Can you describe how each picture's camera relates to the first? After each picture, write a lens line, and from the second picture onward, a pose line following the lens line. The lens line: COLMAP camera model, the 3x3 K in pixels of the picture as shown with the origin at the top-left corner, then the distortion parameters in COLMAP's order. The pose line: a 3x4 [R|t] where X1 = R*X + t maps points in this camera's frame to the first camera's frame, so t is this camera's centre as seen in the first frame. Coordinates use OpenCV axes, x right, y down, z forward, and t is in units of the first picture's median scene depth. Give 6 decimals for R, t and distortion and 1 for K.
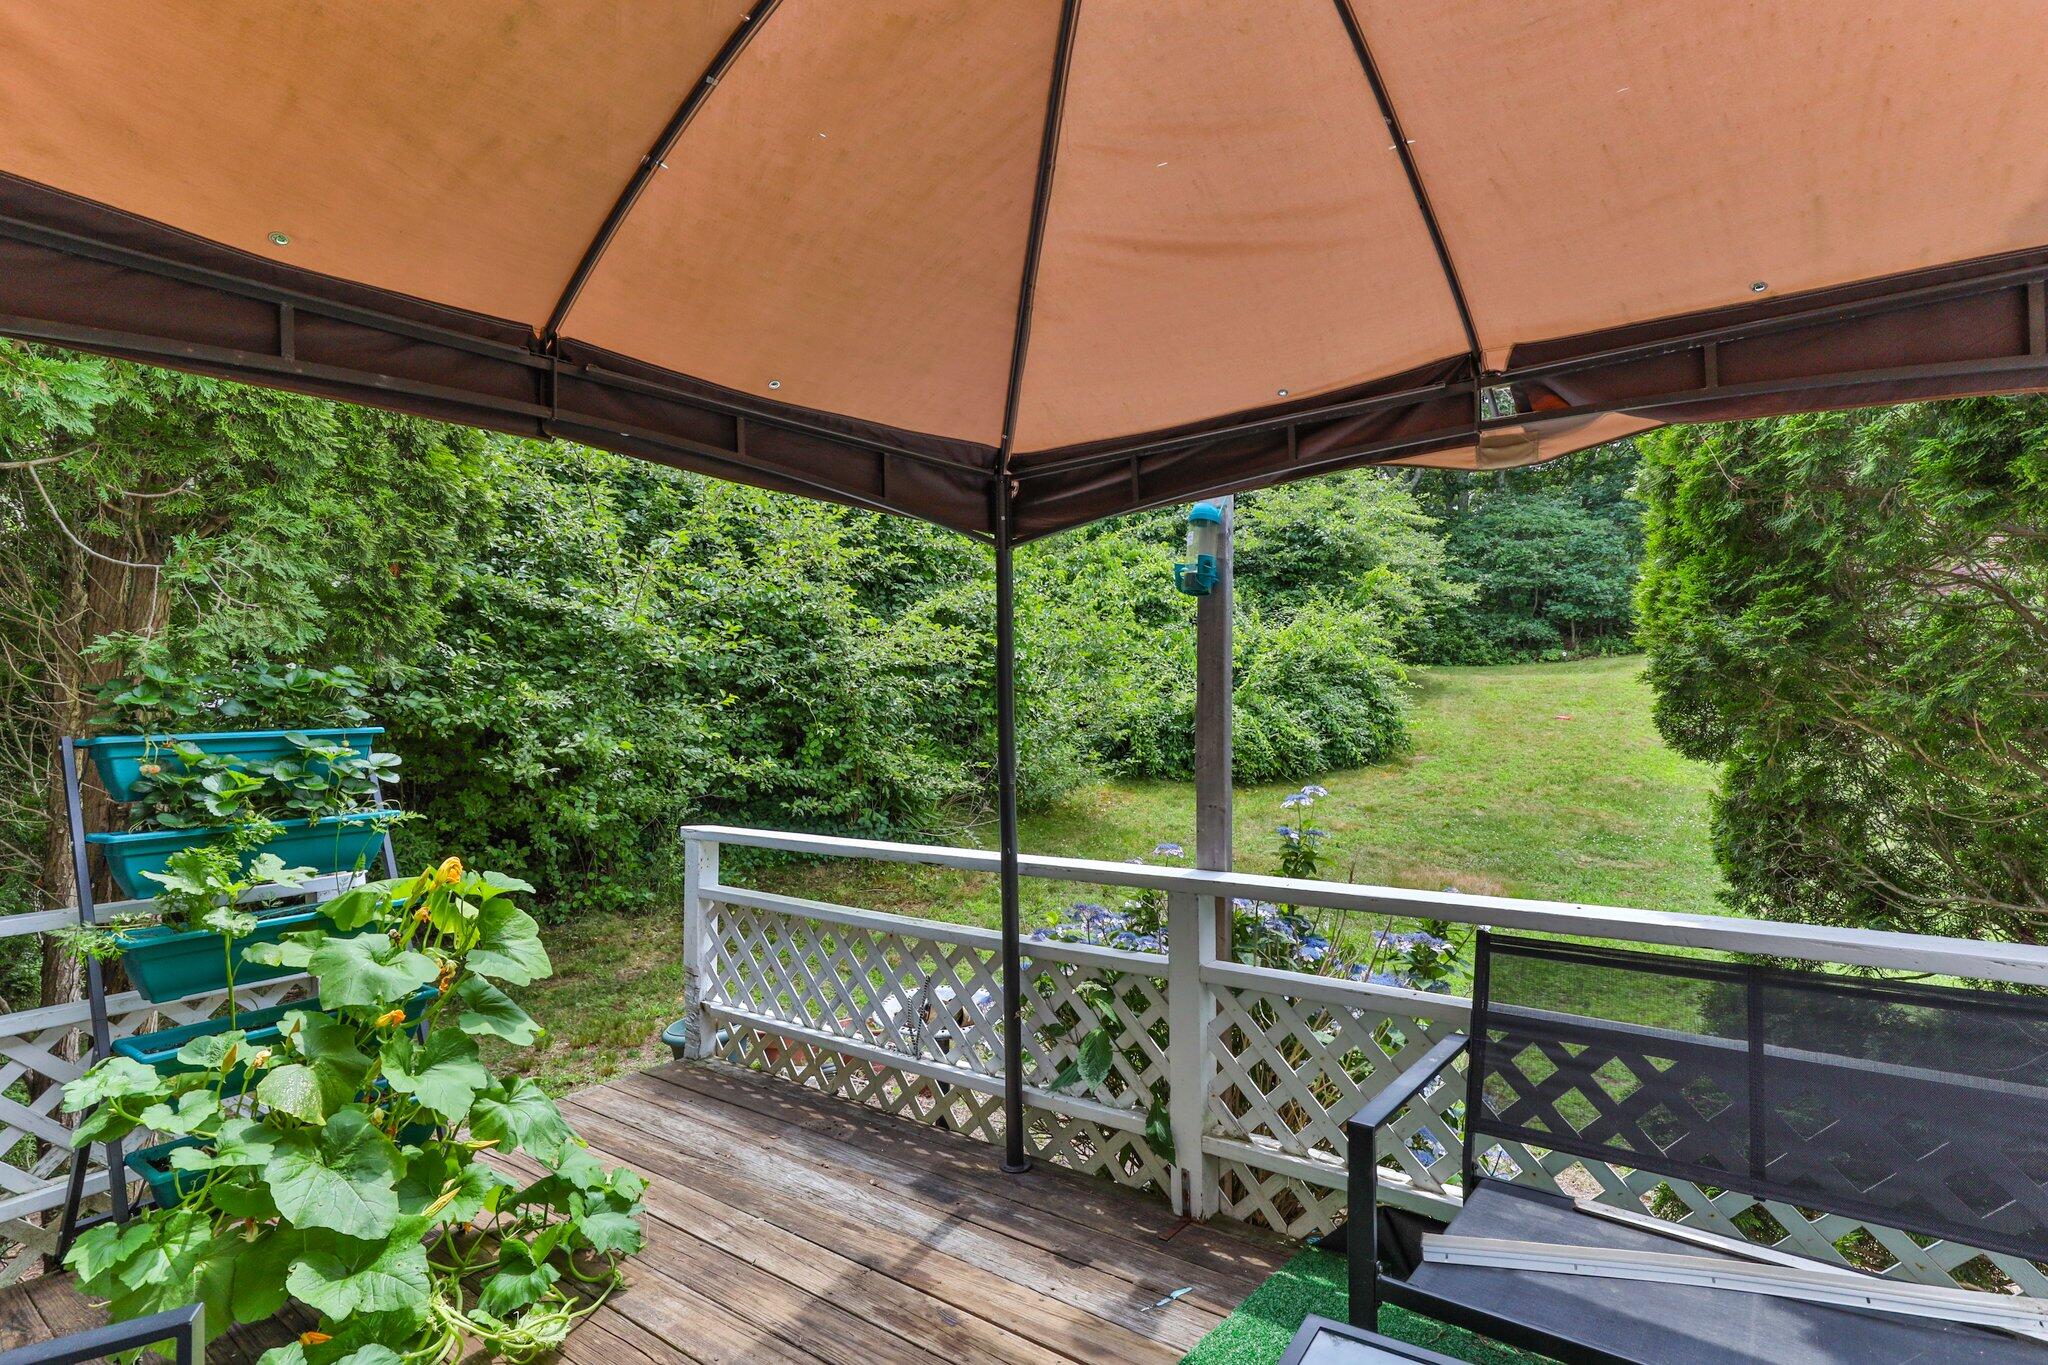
lens RADIAL K [[1057.4, 0, 1079.6], [0, 1057.4, 701.2], [0, 0, 1]] dist [-0.012362, 0.008208]
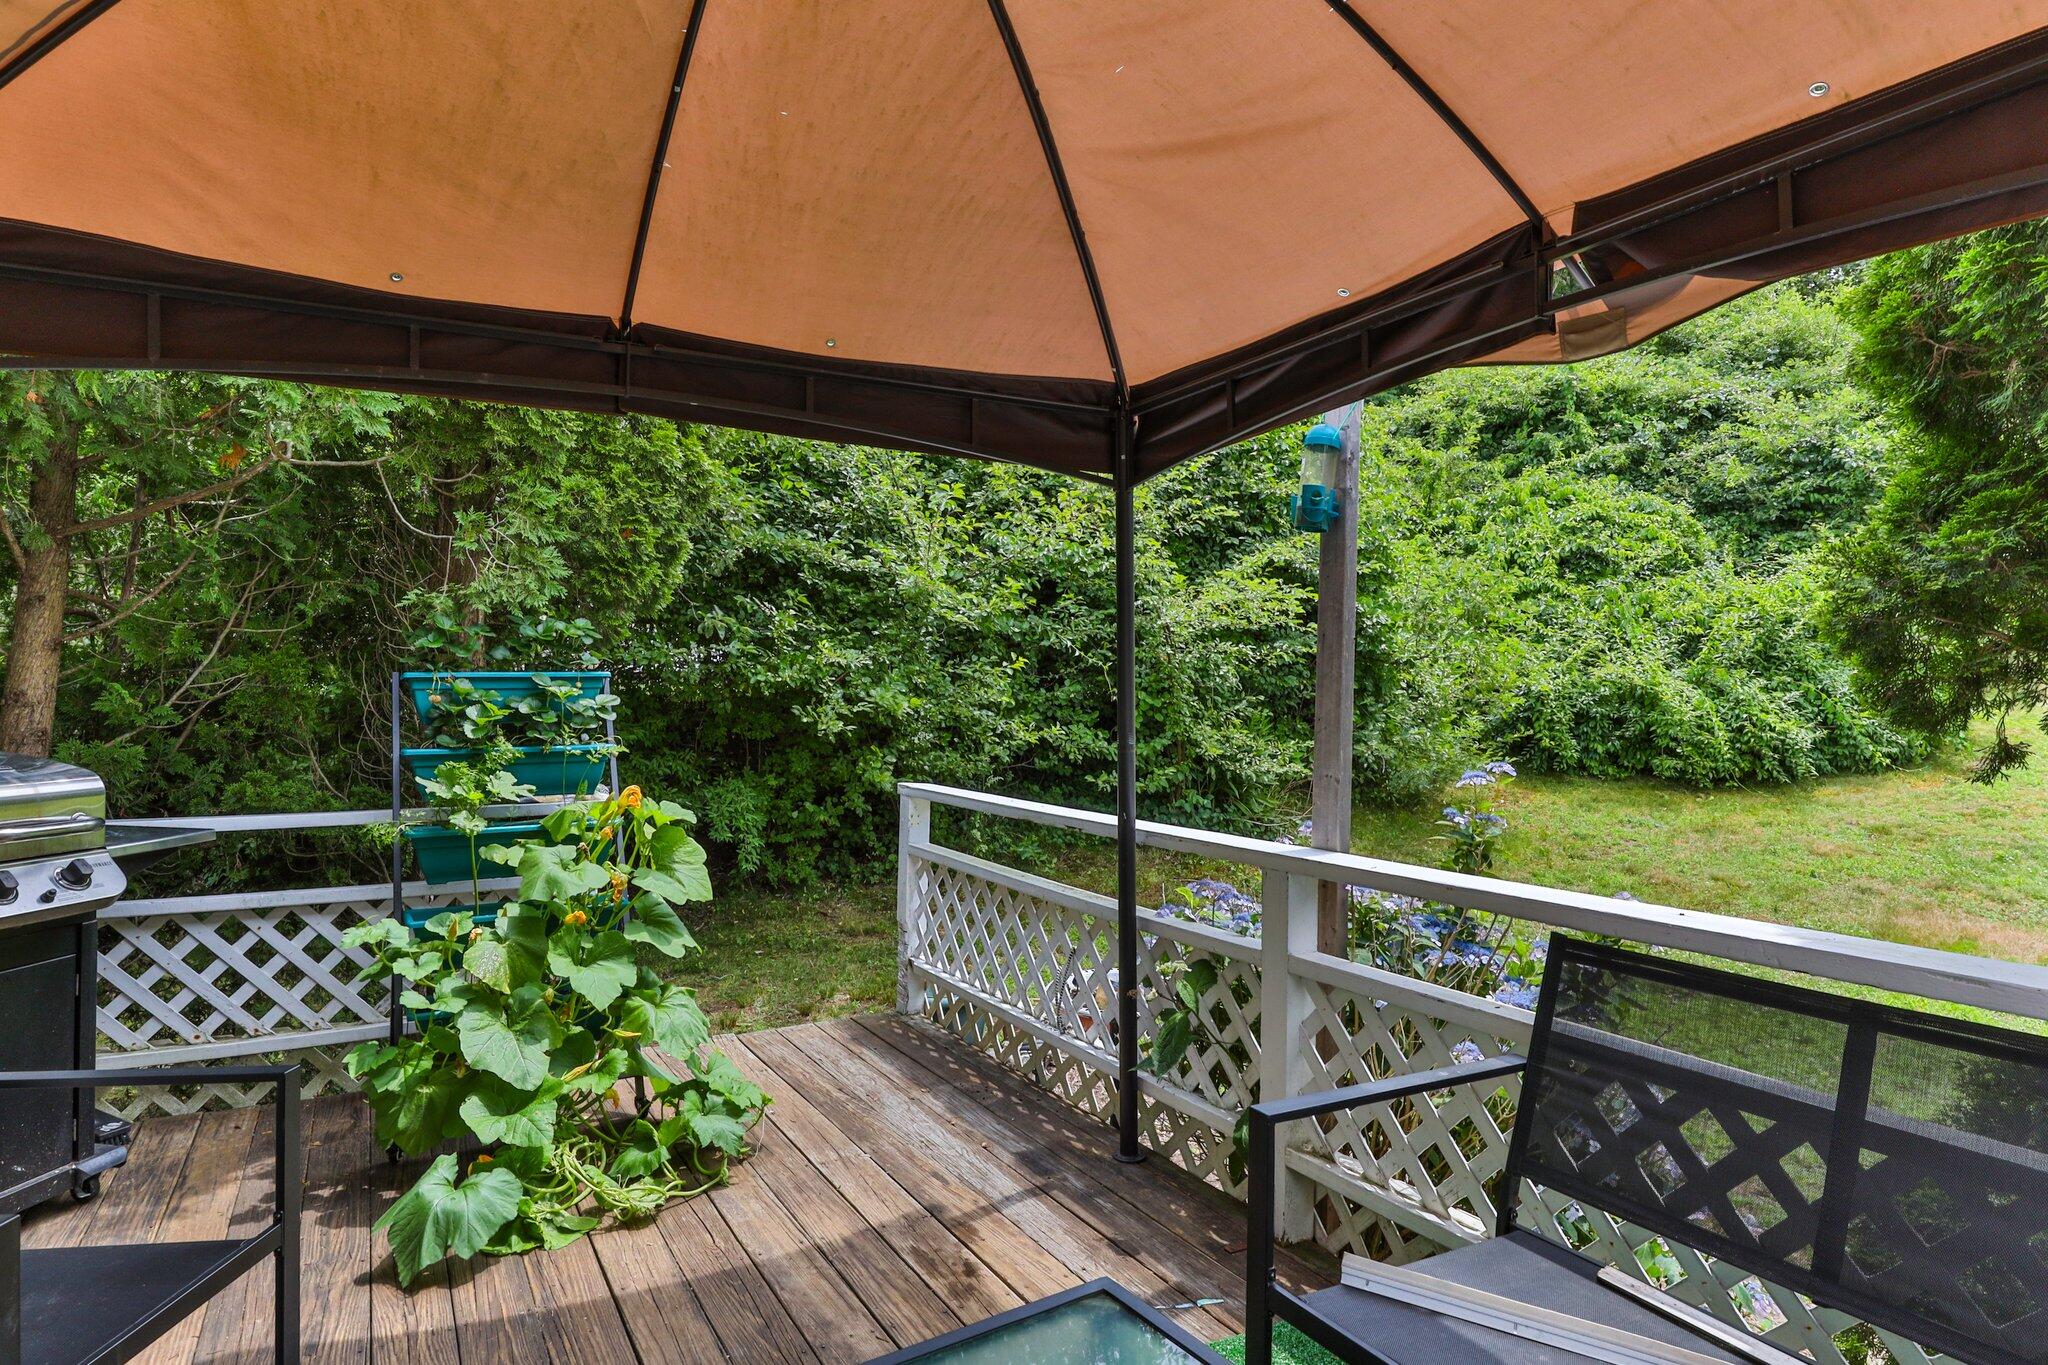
lens RADIAL K [[1238.5, 0, 1025.7], [0, 1238.5, 679.4], [0, 0, 1]] dist [-0.034621, 0.009436]
pose [[0.902902, 0.016052, -0.429547, 0.156357], [-0.016633, 0.999859, 0.002402, 0.010615], [0.429525, 0.004976, 0.903041, -0.008083]]
